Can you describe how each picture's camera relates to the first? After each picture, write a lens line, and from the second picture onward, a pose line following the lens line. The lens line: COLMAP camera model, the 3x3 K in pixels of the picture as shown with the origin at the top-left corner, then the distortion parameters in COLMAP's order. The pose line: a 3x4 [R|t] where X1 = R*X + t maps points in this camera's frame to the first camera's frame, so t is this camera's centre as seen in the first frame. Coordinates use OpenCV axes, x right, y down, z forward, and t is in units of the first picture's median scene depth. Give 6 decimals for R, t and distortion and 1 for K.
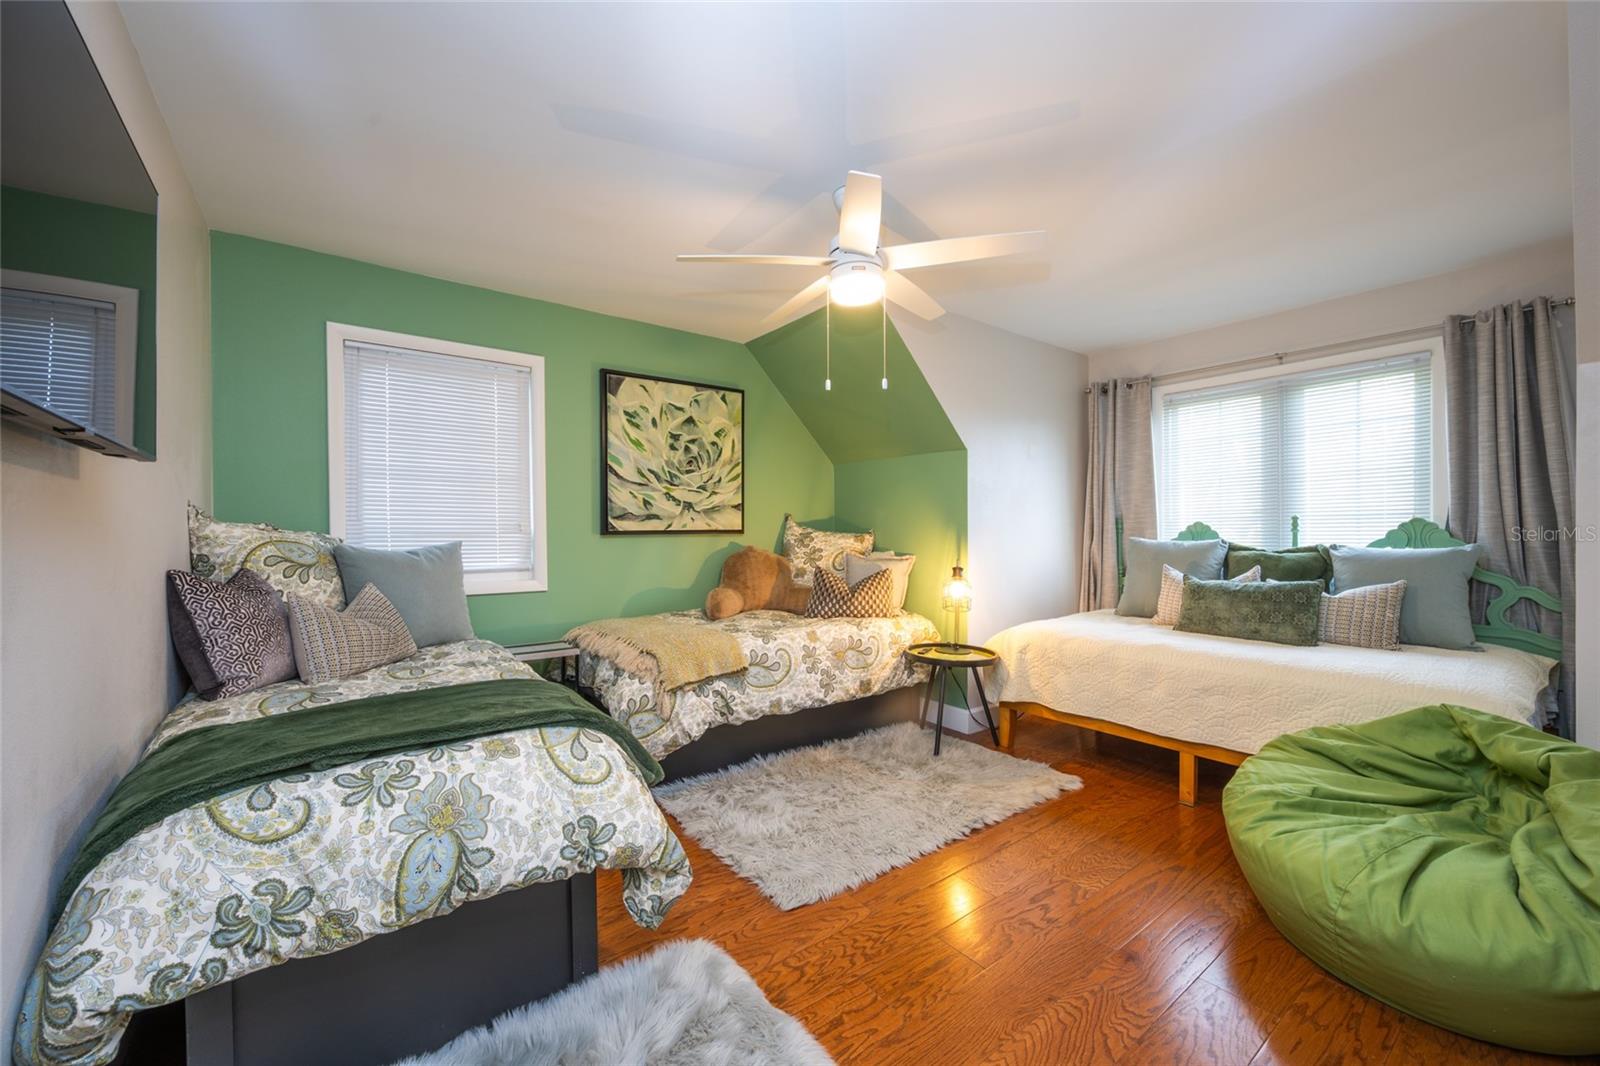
lens RADIAL K [[630.6, 0, 796.8], [0, 630.6, 533.4], [0, 0, 1]] dist [-0.005993, 0.000382]
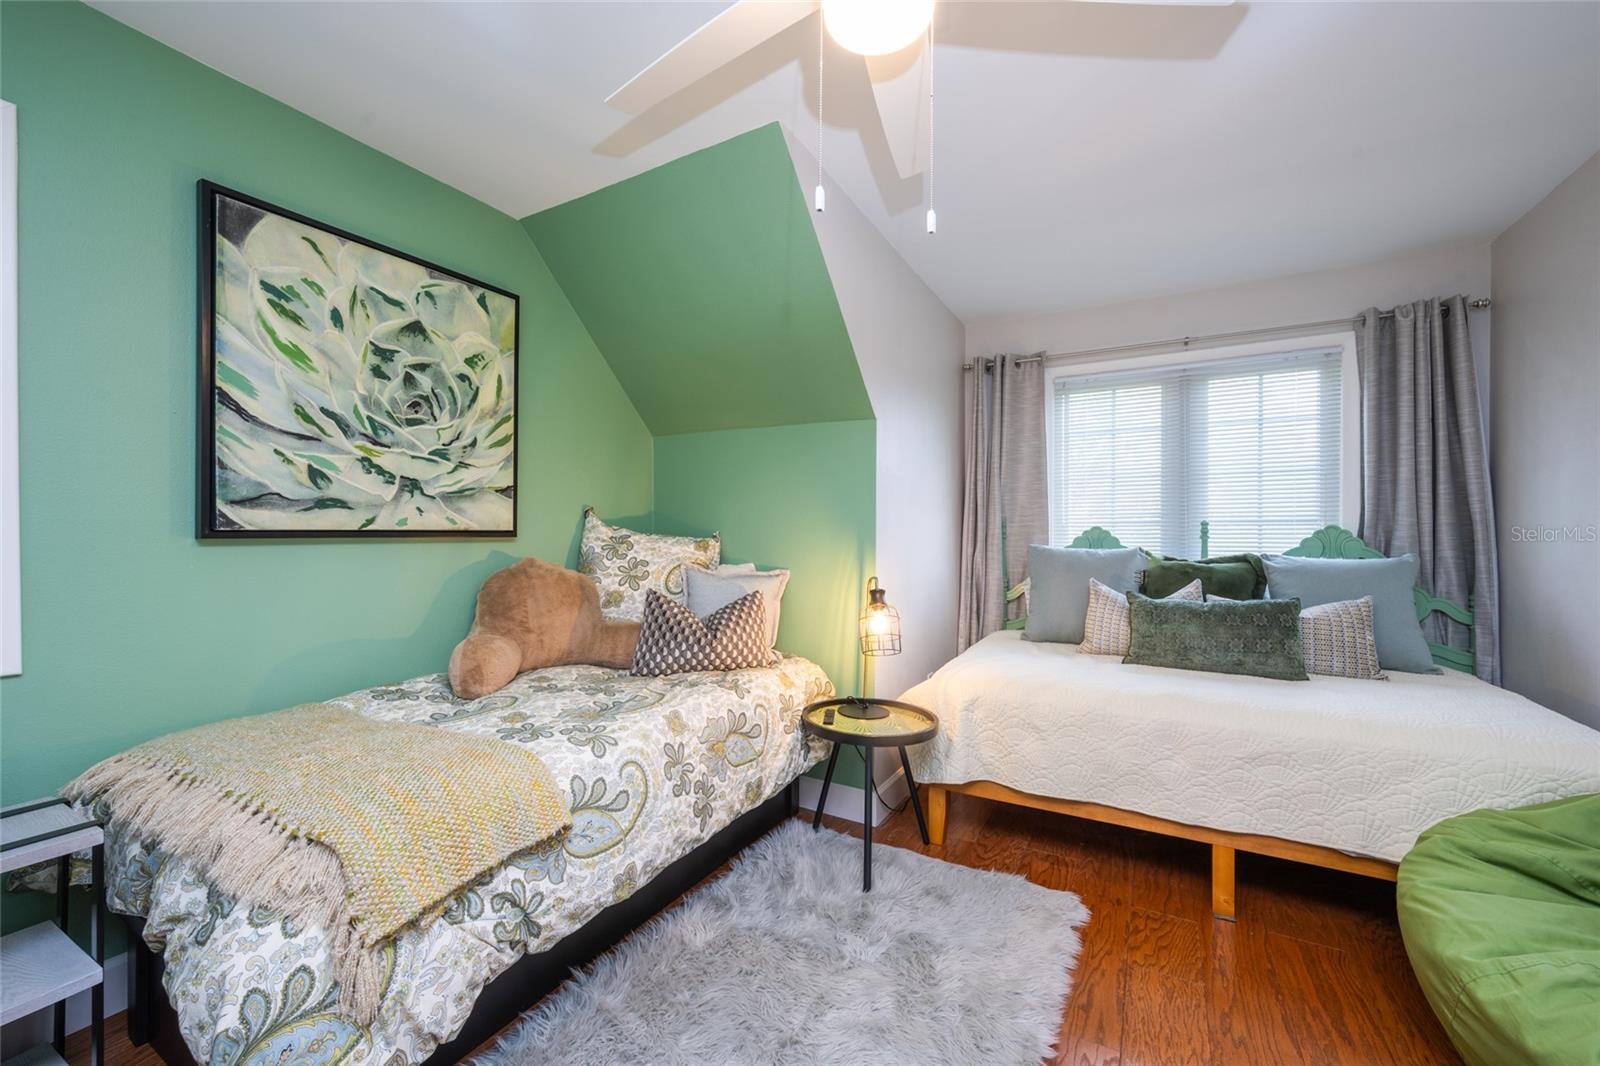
lens RADIAL K [[630.6, 0, 797.1], [0, 630.6, 536.4], [0, 0, 1]] dist [-0.005993, 0.000382]
pose [[0.917674, 0.006300, 0.397285, -0.093076], [-0.007196, 0.999974, 0.000765, -0.002753], [-0.397270, -0.003561, 0.917695, 0.420897]]
